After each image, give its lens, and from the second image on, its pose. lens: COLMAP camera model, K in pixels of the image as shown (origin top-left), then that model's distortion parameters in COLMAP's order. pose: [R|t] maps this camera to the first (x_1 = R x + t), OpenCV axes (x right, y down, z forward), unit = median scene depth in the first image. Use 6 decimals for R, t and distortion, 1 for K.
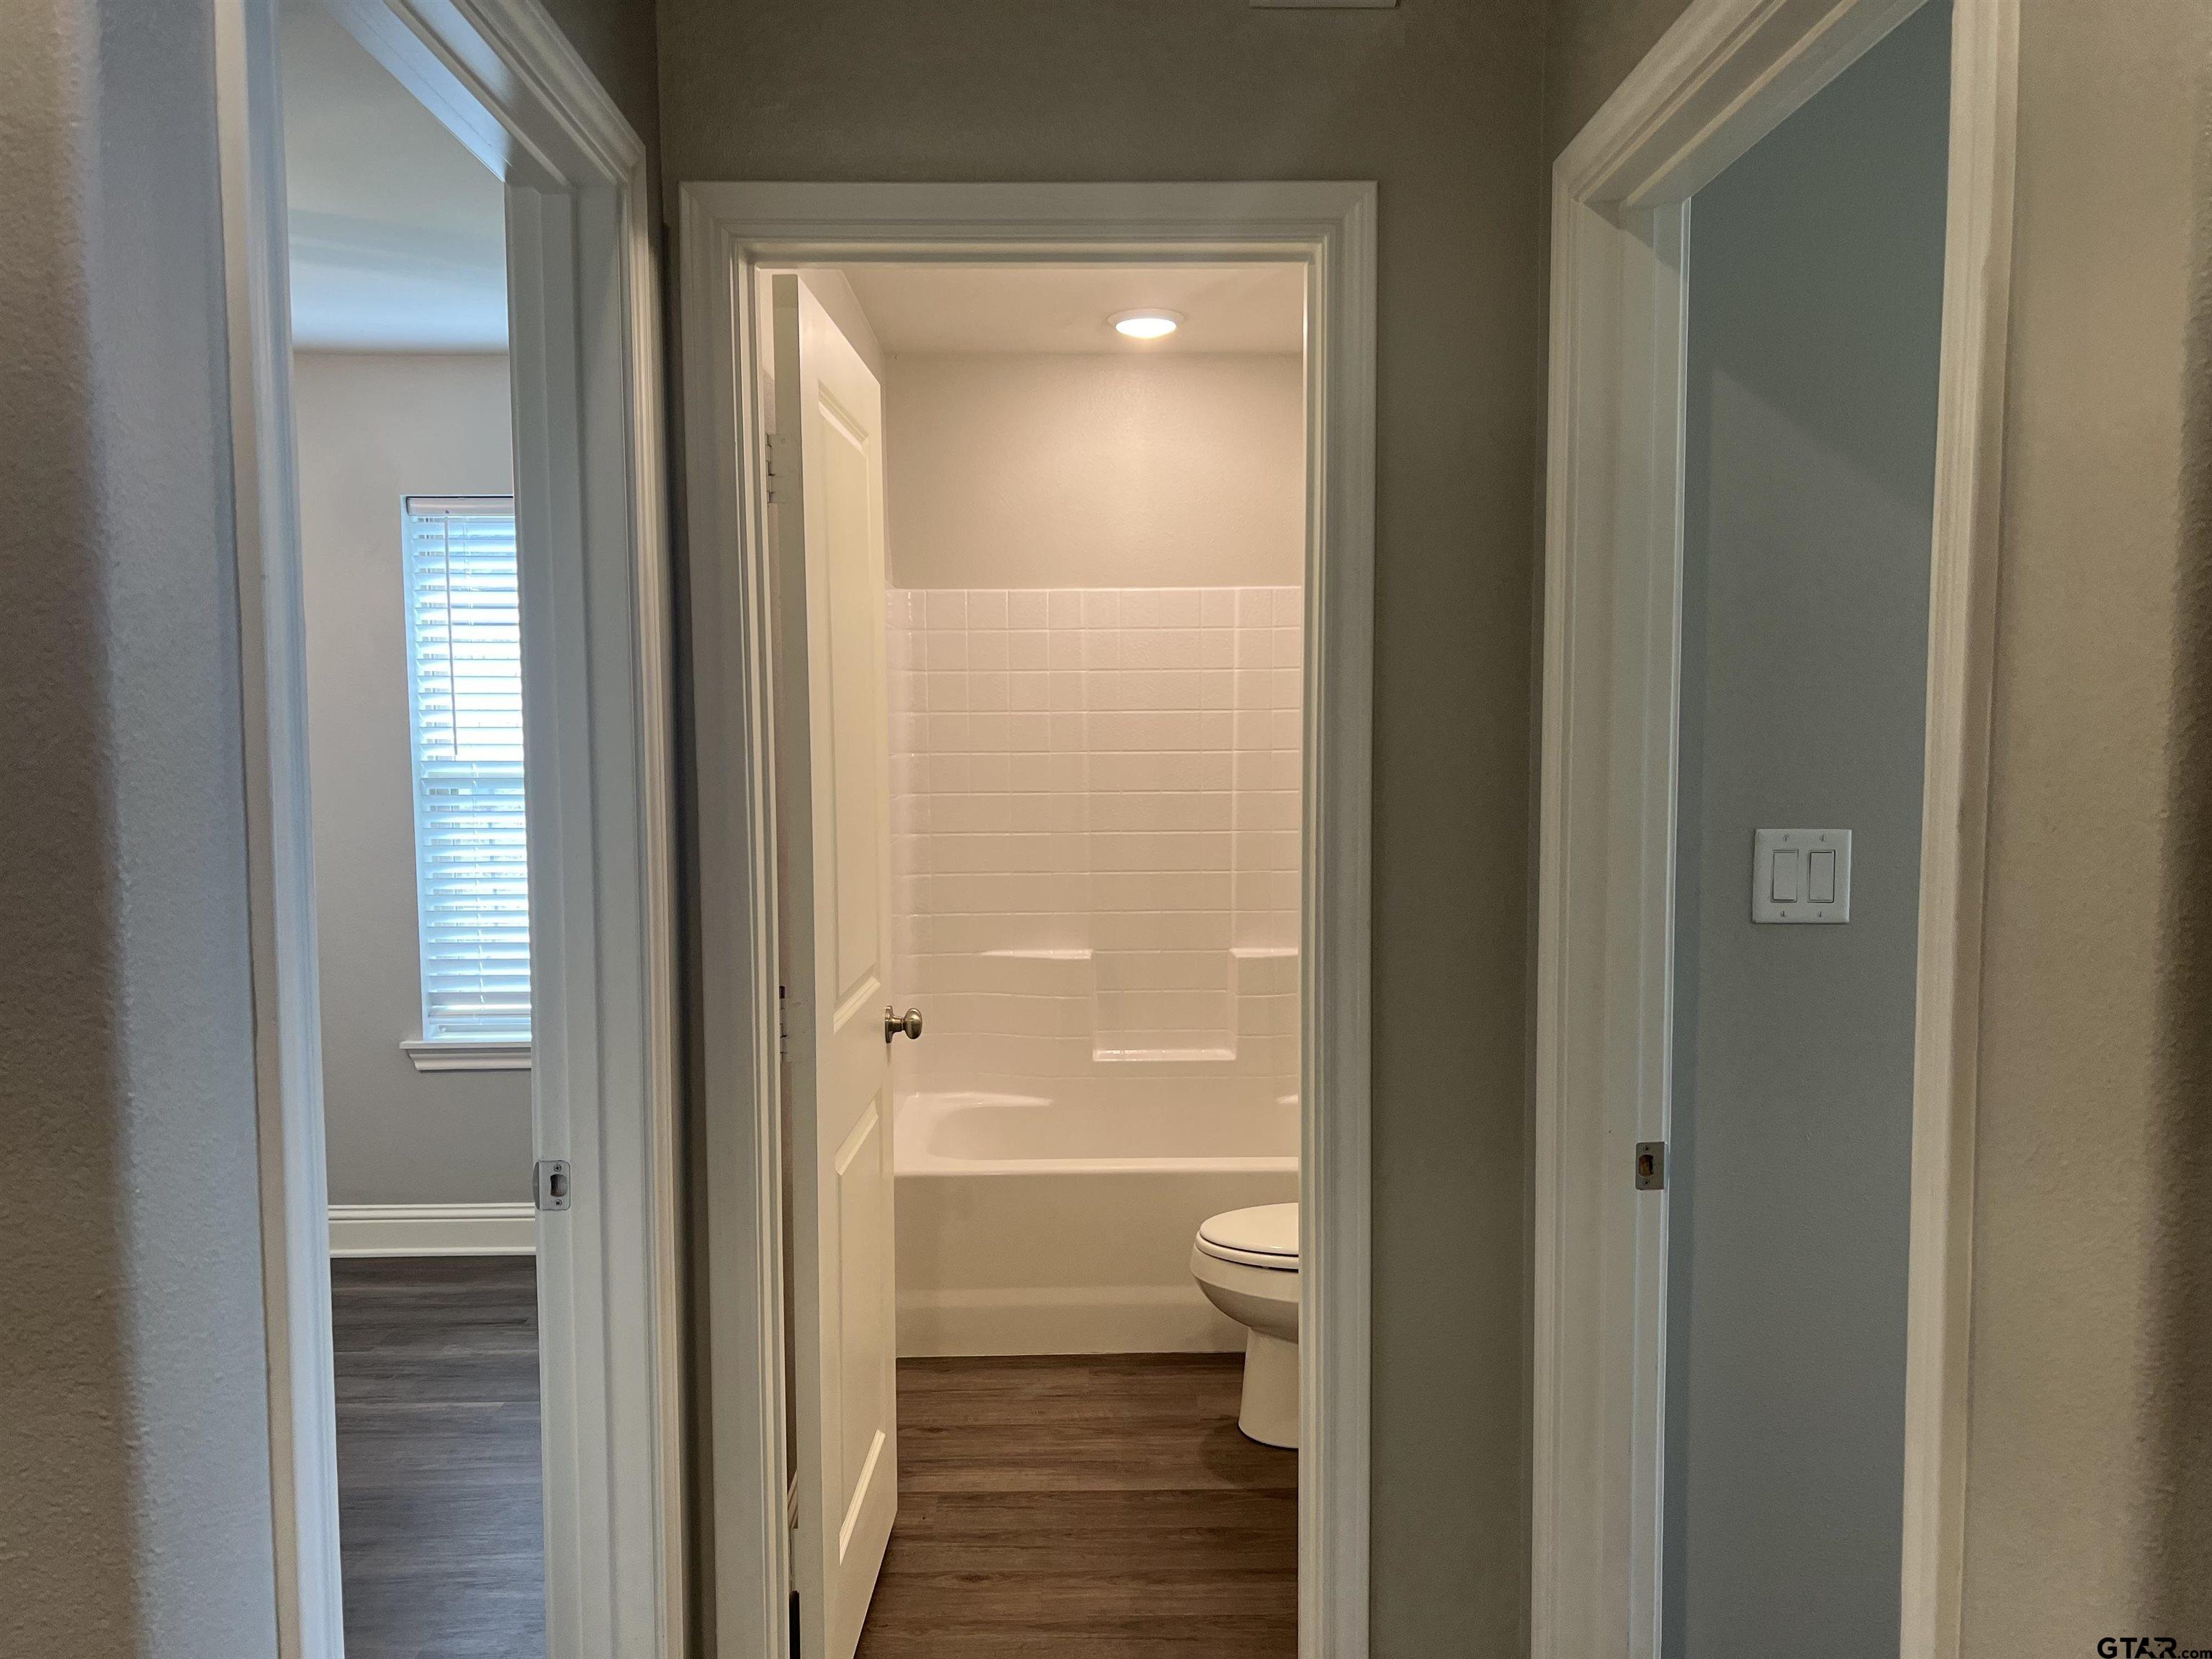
lens RADIAL K [[1709.2, 0, 1105.7], [0, 1709.2, 834.5], [0, 0, 1]] dist [0.001846, 0.000734]
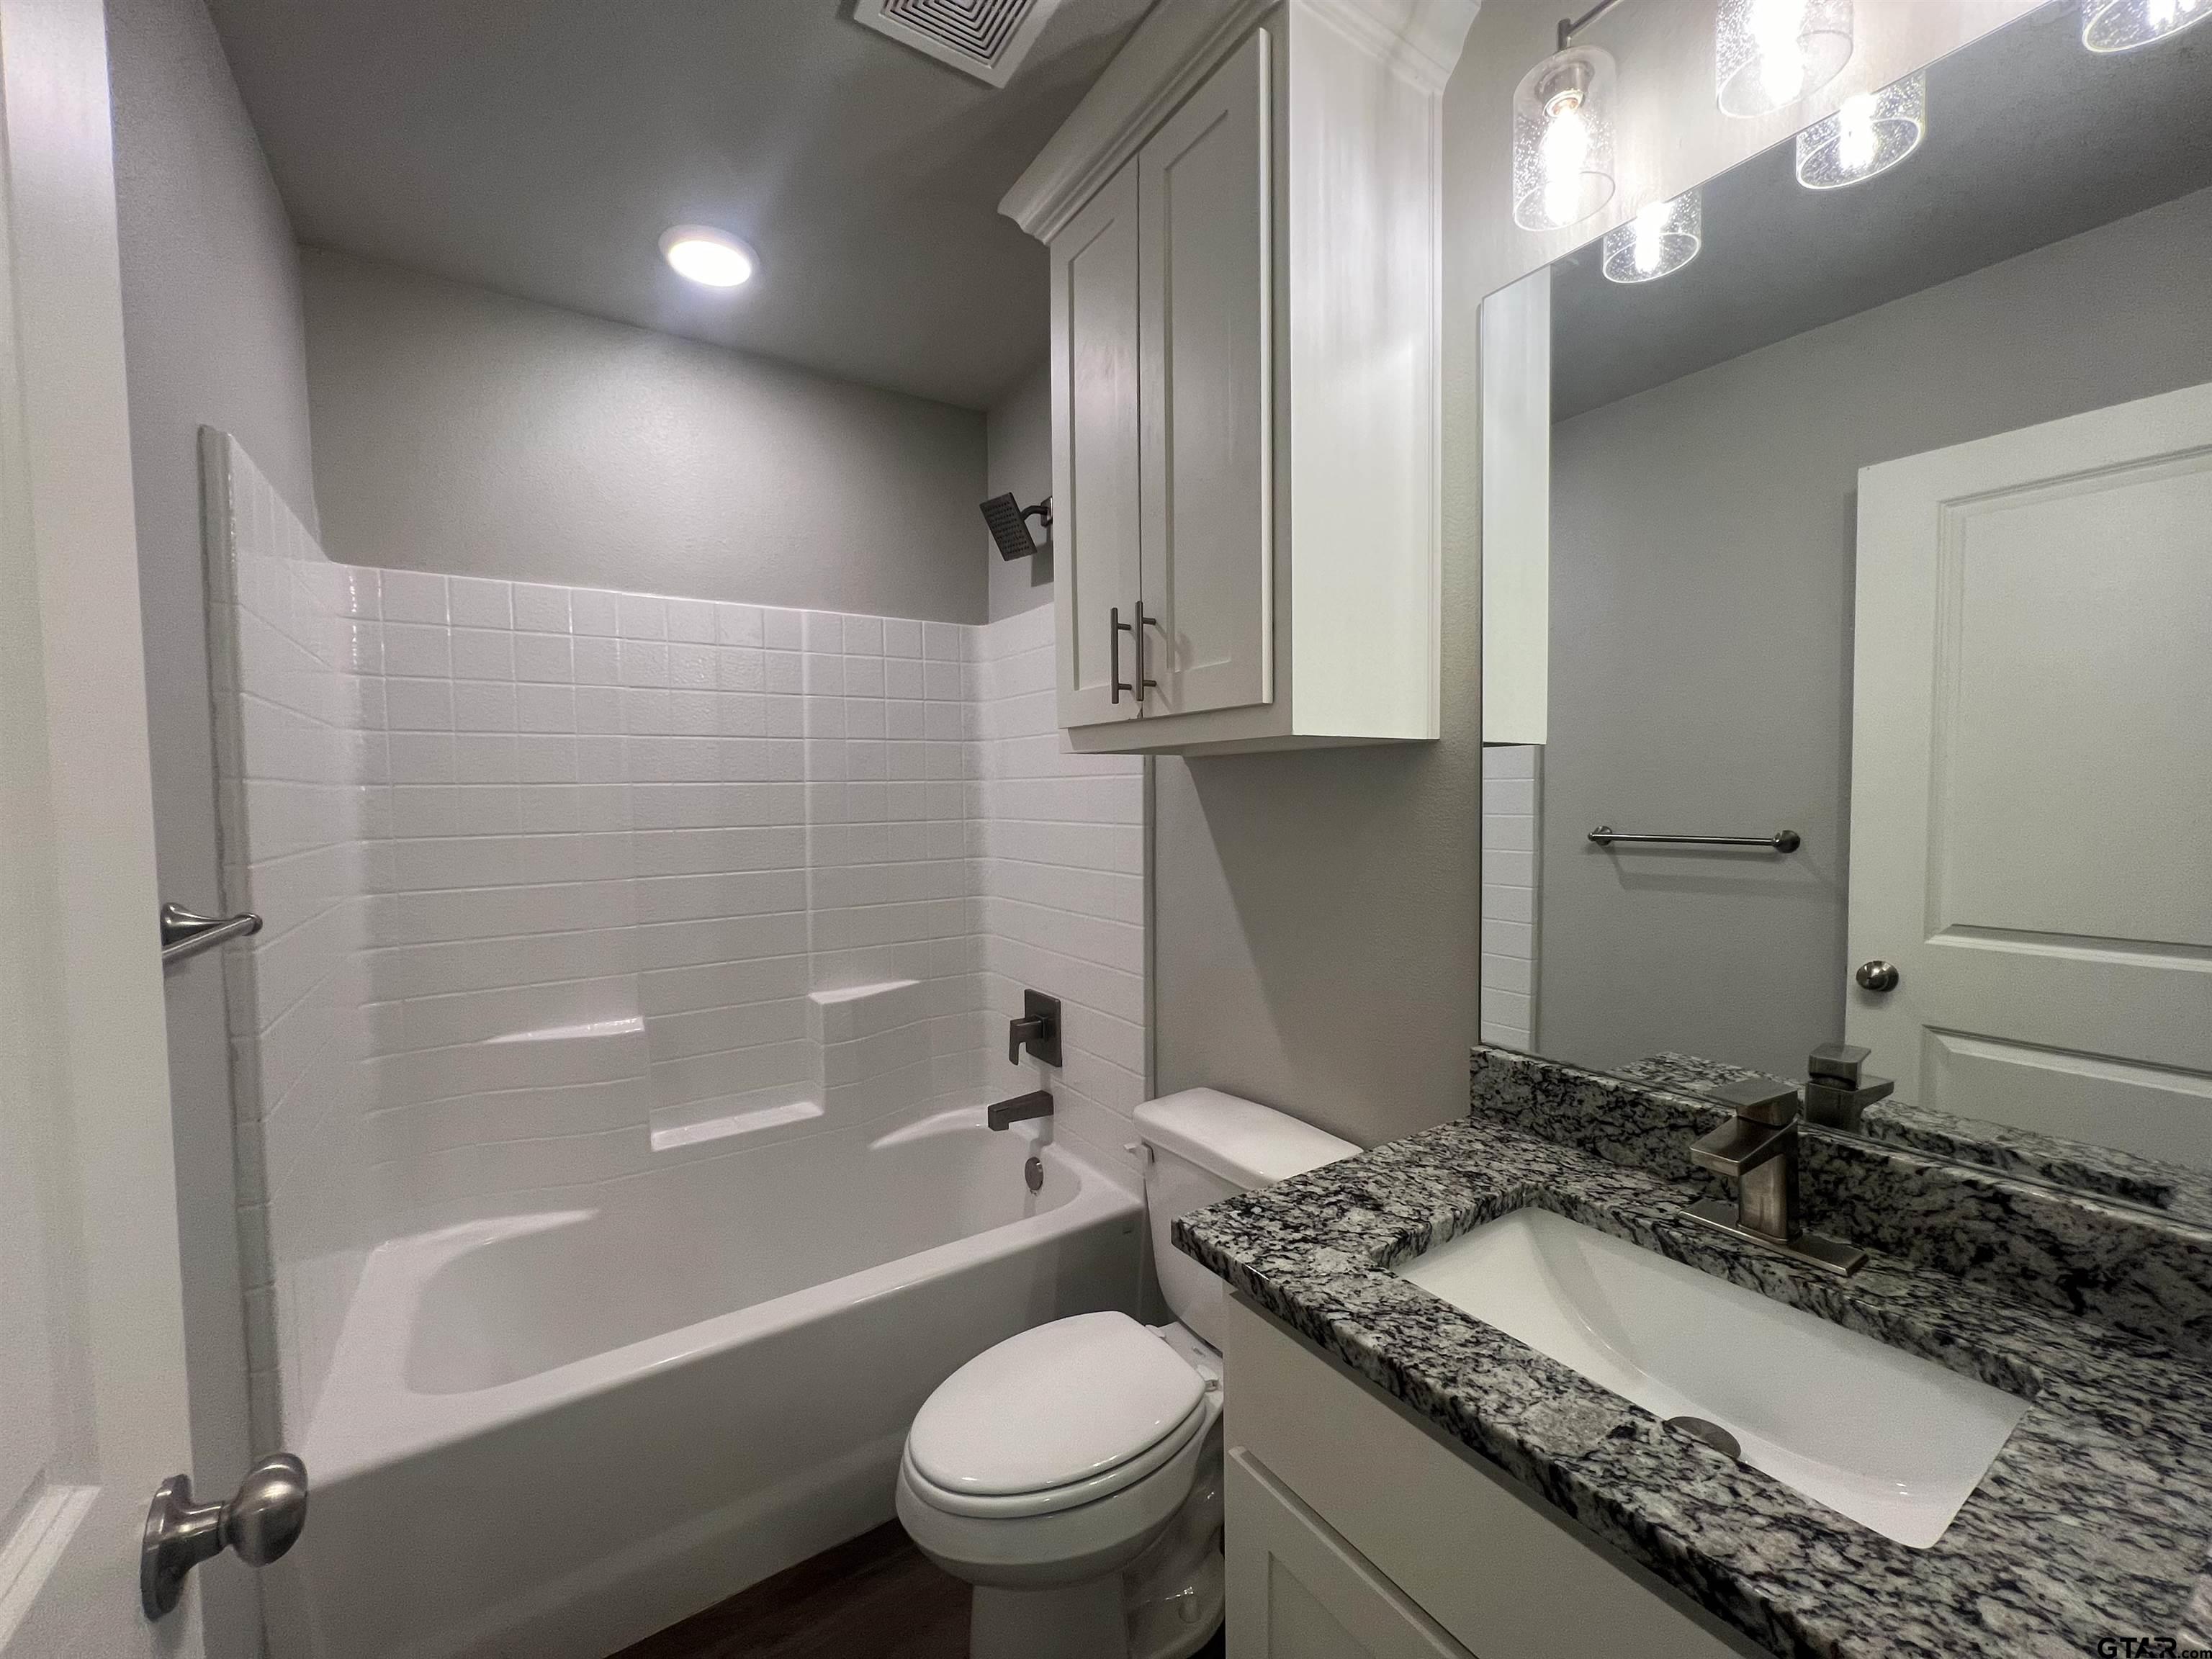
lens RADIAL K [[879.6, 0, 1118.5], [0, 879.6, 820.8], [0, 0, 1]] dist [0.000856, 0.000356]
pose [[0.847101, -0.025908, 0.530799, -0.037644], [0.036607, 0.999283, -0.009647, -0.016387], [-0.530169, 0.027603, 0.847443, 0.500975]]
